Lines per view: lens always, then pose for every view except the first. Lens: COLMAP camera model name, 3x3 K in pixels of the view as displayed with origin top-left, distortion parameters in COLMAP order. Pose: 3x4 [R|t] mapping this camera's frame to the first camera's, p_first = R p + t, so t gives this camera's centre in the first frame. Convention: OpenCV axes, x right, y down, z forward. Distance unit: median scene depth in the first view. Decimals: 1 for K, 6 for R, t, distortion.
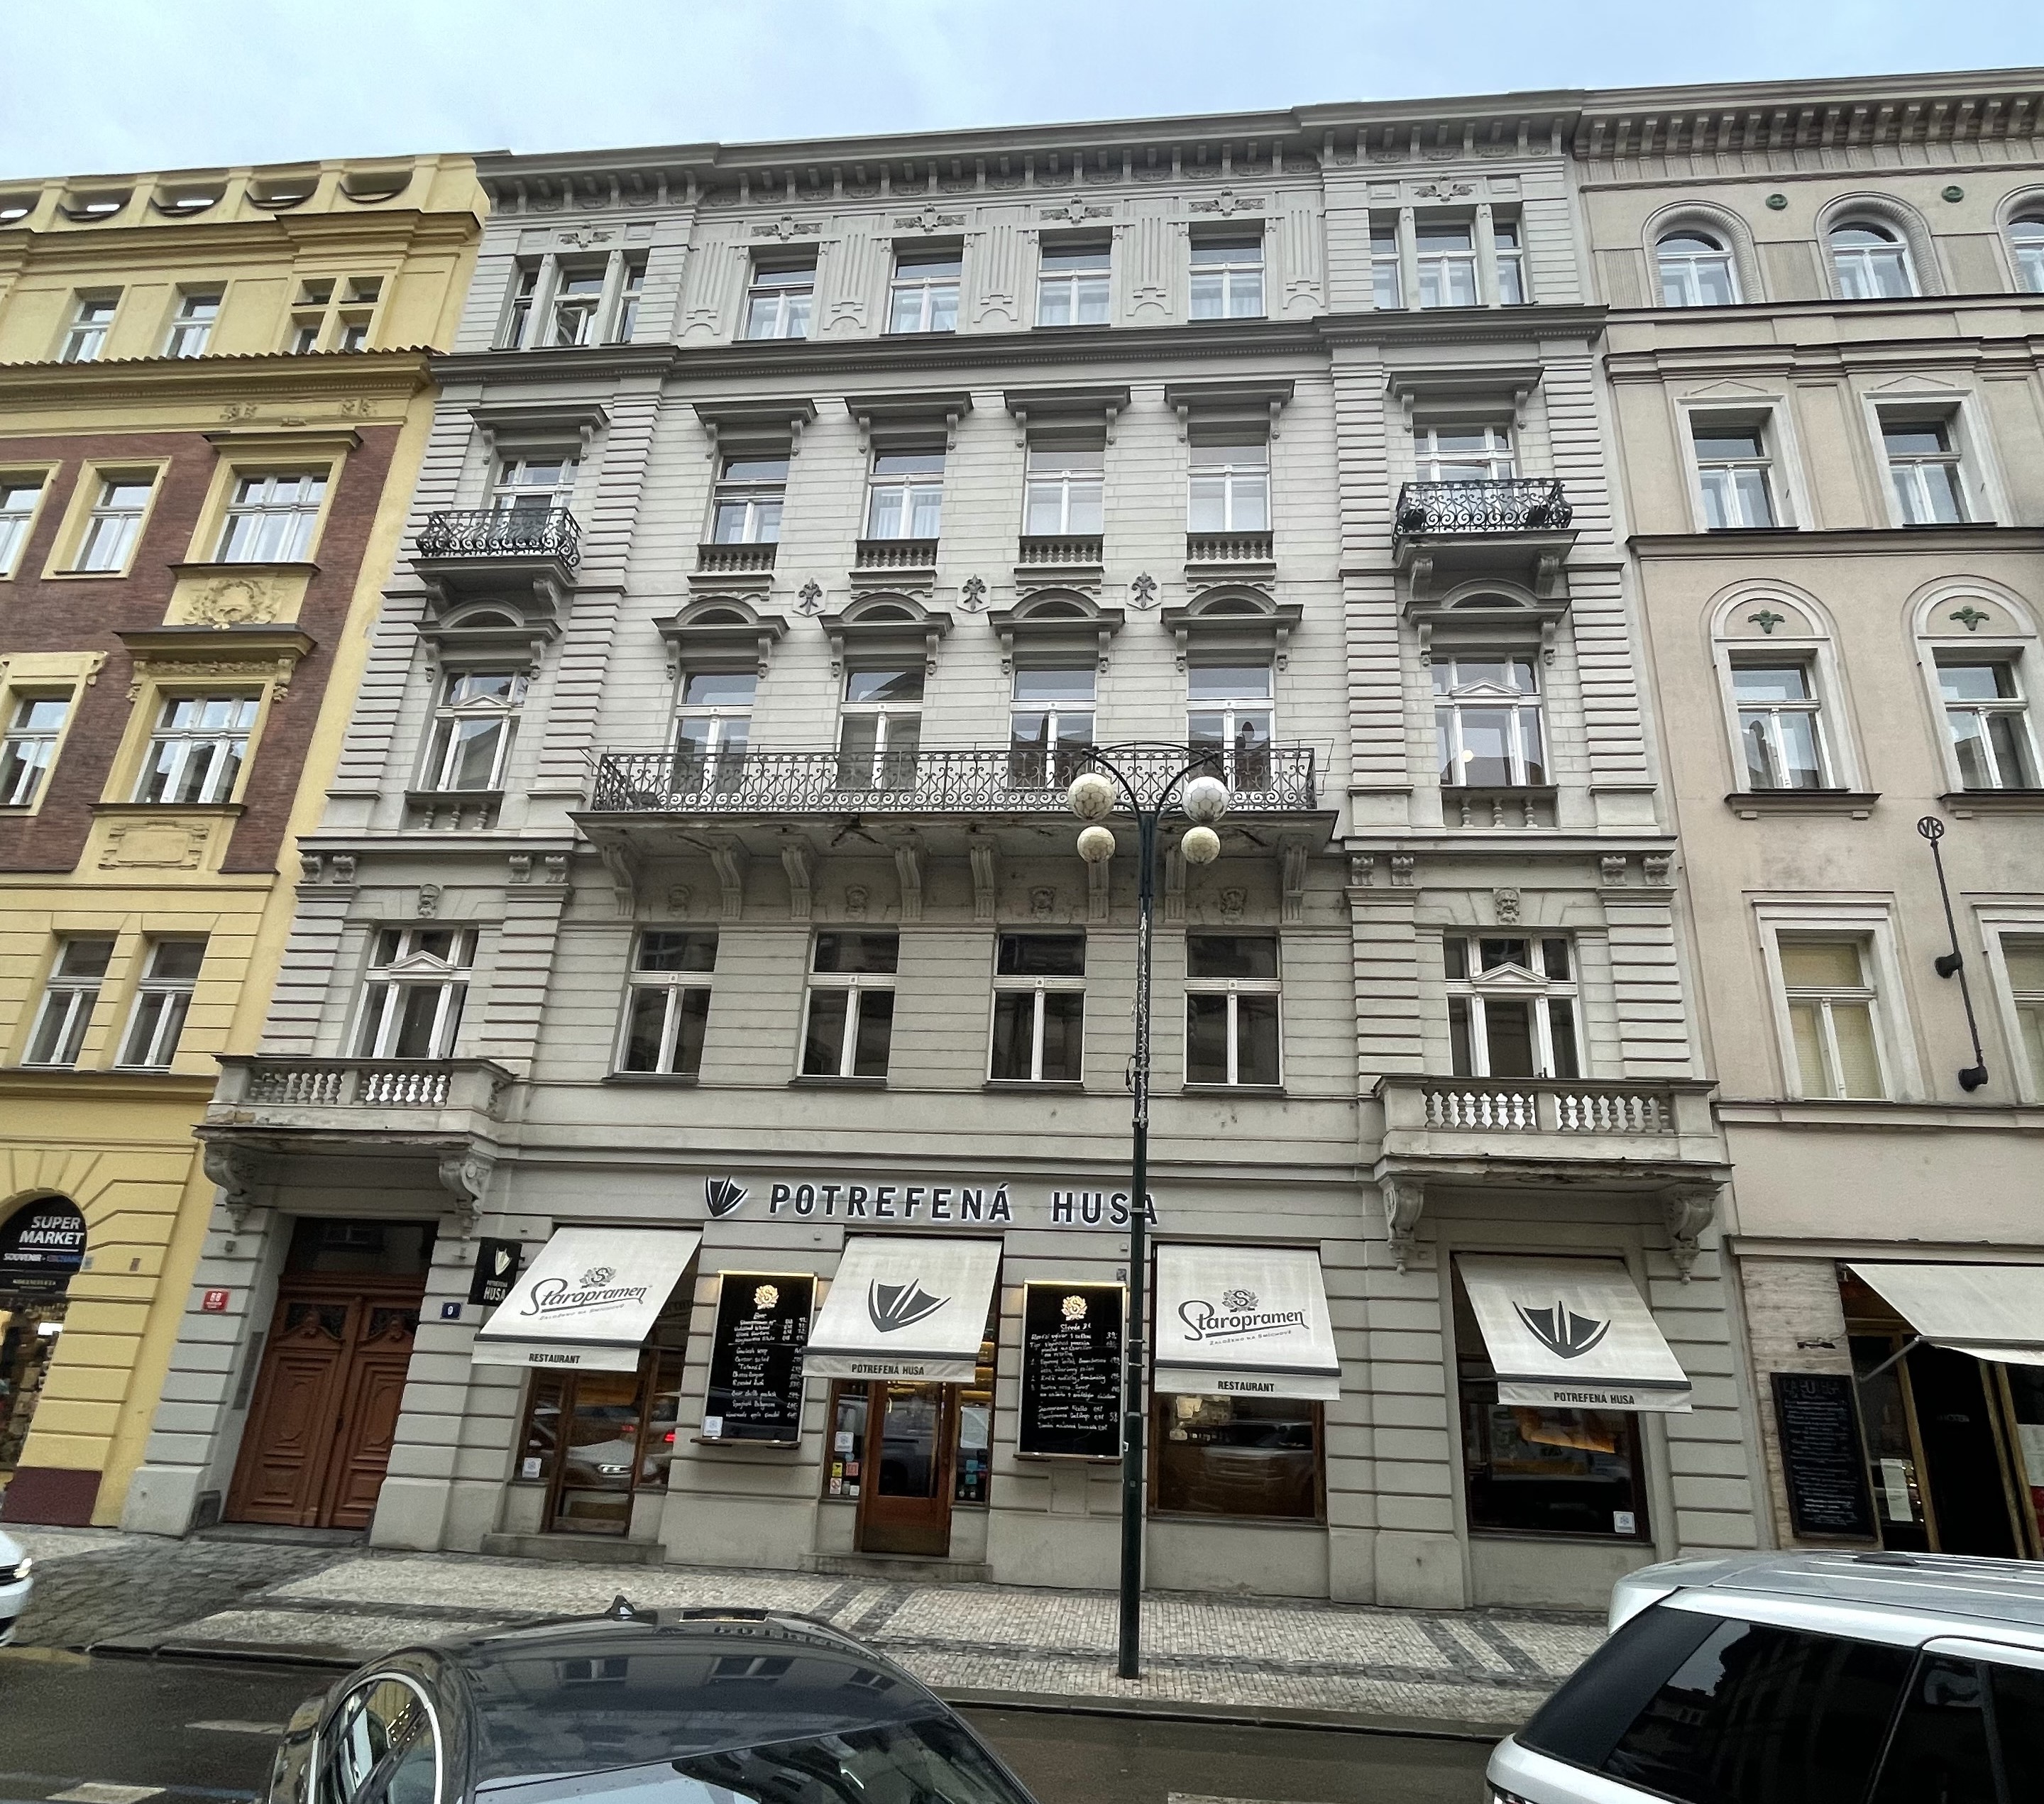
lens RADIAL K [[1163.7, 0, 1059.8], [0, 1163.7, 1001.9], [0, 0, 1]] dist [0.003095, -0.003731]
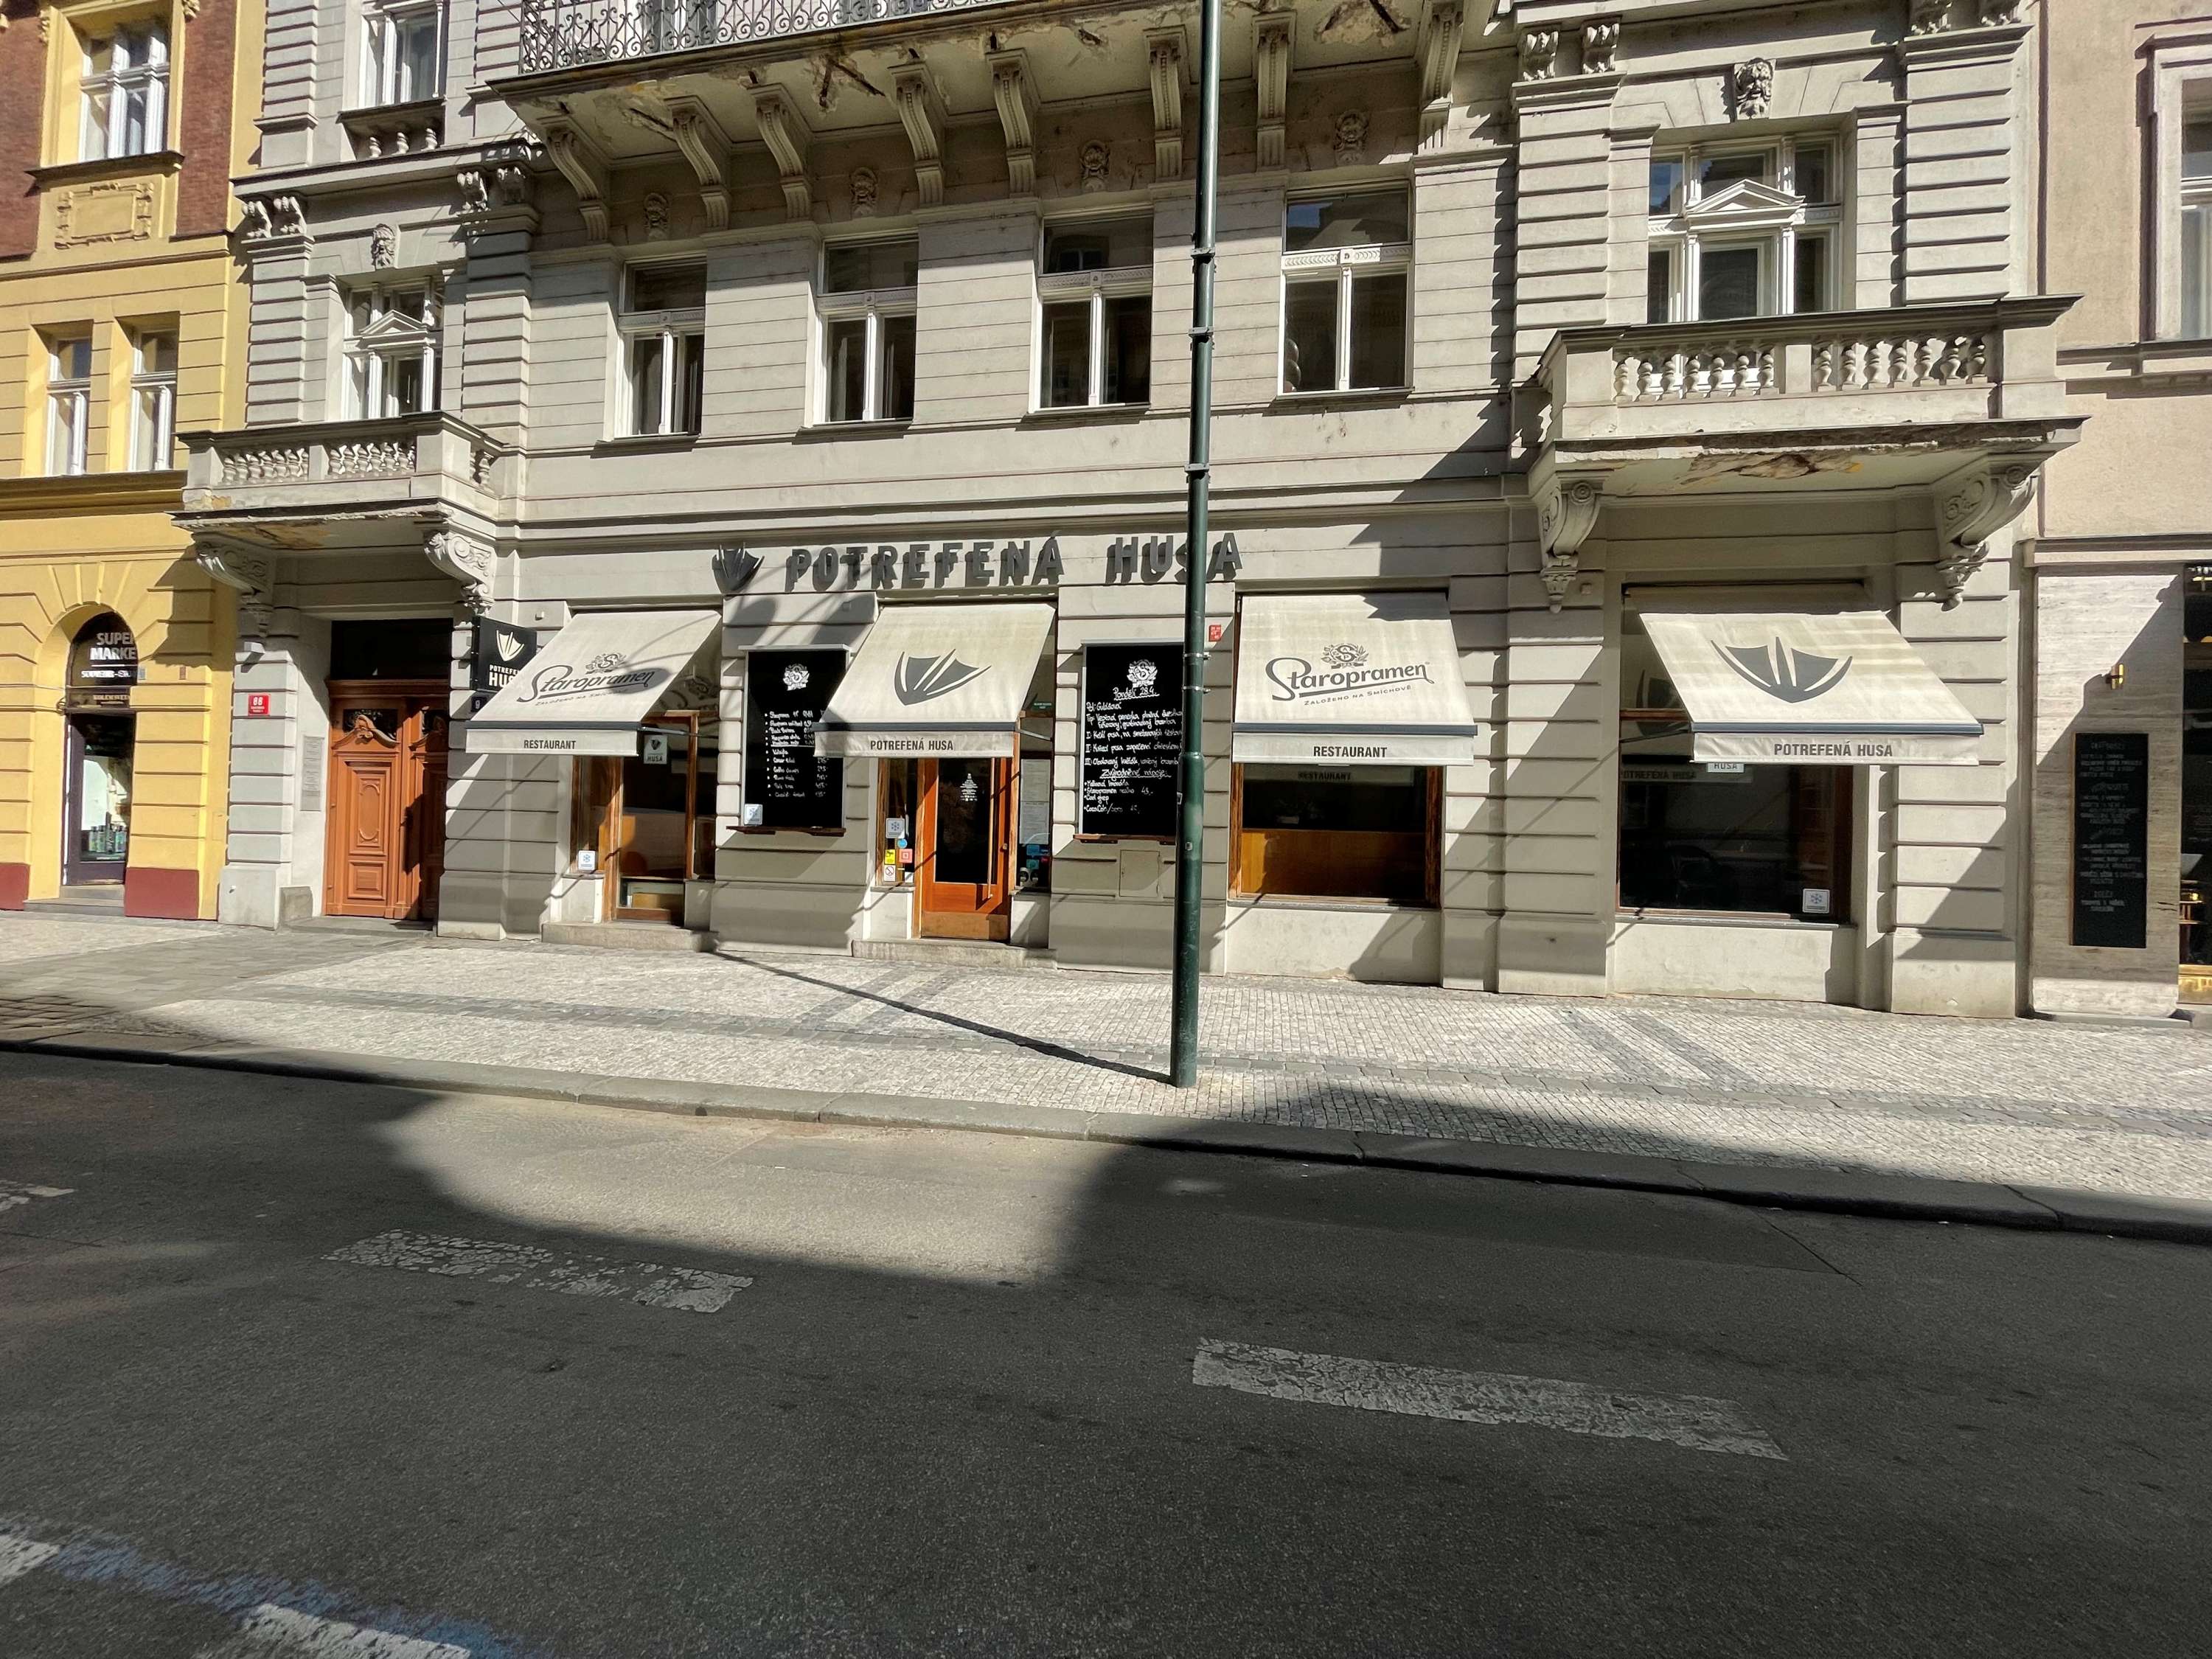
lens RADIAL K [[886.7, 0, 1103.1], [0, 886.7, 830.5], [0, 0, 1]] dist [-0.000695, 0.000712]
pose [[0.994150, -0.017645, -0.106557, 0.047645], [0.049735, 0.950534, 0.306614, 0.162654], [0.095875, -0.310120, 0.945851, 0.333723]]
